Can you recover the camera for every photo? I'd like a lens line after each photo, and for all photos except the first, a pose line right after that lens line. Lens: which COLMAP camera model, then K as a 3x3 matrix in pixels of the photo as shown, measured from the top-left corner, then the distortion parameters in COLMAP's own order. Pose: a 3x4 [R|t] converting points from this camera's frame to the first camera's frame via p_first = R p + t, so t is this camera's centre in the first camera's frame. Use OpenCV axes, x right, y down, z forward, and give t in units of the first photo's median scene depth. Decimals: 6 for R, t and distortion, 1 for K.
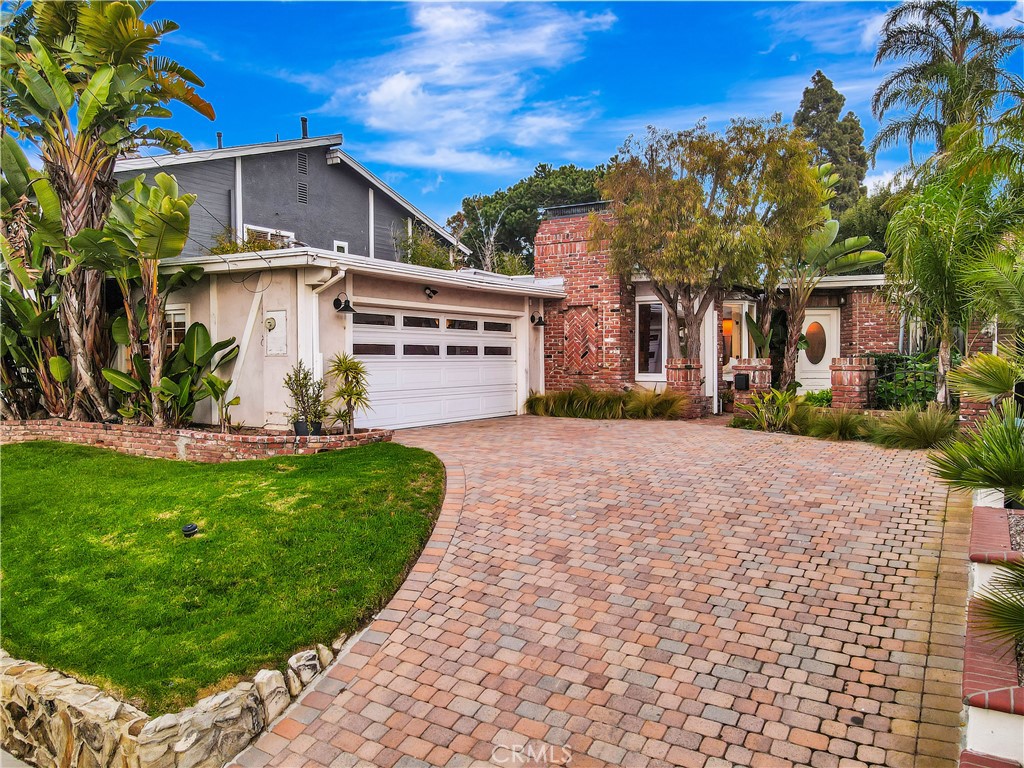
lens RADIAL K [[764.5, 0, 506.3], [0, 764.5, 376.2], [0, 0, 1]] dist [0.004858, 0.012598]
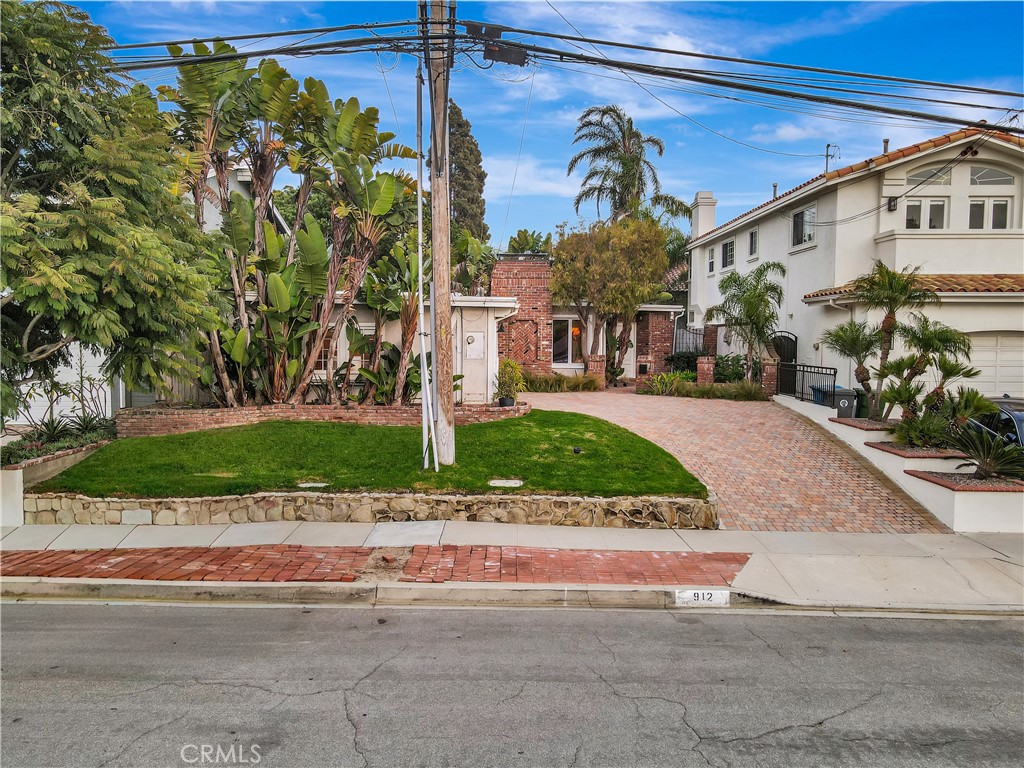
lens RADIAL K [[756.0, 0, 506.2], [0, 756.0, 377.4], [0, 0, 1]] dist [-0.002119, 0.023961]
pose [[0.848963, -0.021135, 0.528029, -0.806209], [0.002550, 0.999352, 0.035900, -0.033748], [-0.528446, -0.029132, 0.848467, -0.305457]]
